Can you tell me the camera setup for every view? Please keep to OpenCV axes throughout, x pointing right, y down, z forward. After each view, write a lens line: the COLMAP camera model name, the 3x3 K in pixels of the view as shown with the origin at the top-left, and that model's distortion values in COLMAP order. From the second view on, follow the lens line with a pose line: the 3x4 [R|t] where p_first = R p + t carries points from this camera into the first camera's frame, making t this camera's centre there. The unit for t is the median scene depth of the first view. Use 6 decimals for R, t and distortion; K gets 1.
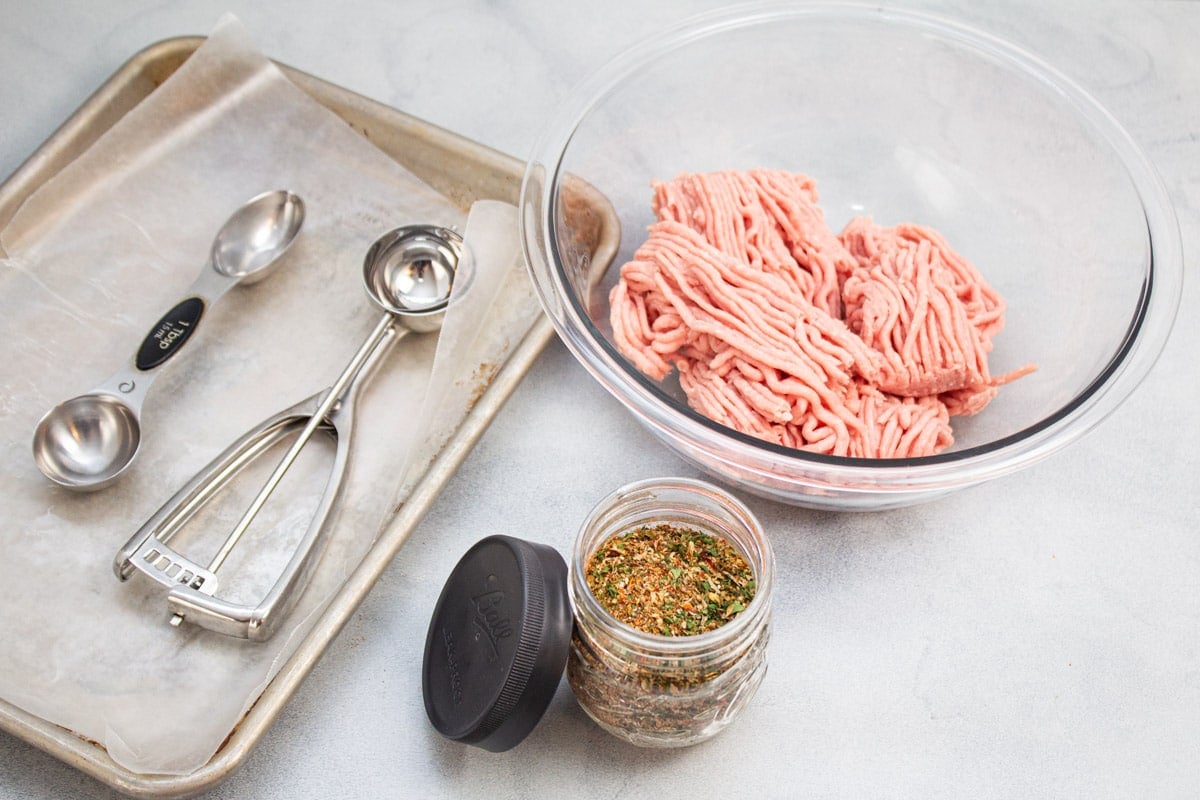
lens RADIAL K [[1826.3, 0, 600.0], [0, 1826.3, 400.0], [0, 0, 1]] dist [-0.027209, -0.007200]
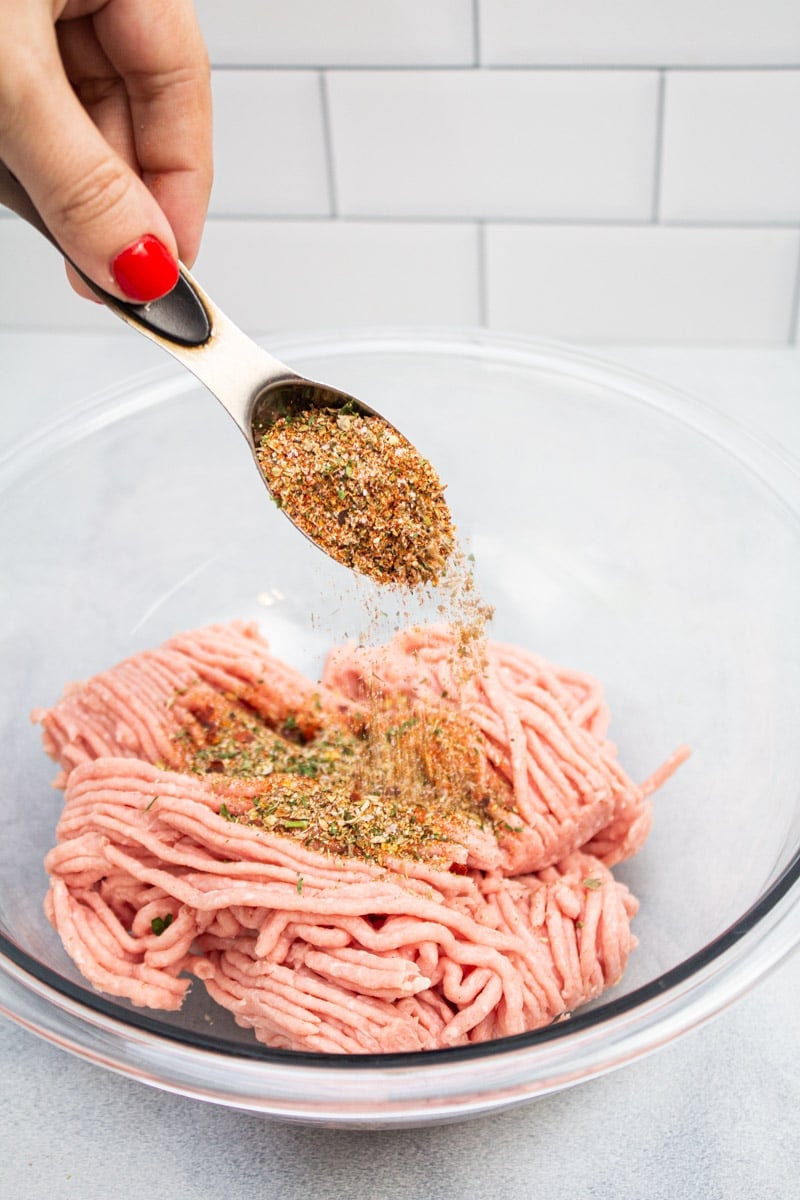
lens RADIAL K [[1826.3, 0, 400.0], [0, 1826.3, 600.0], [0, 0, 1]] dist [-0.027209, -0.007200]
pose [[0.883632, -0.360113, 0.299189, -0.035572], [0.401090, 0.911898, -0.087001, -0.053199], [-0.241500, 0.196878, 0.950219, 0.386282]]
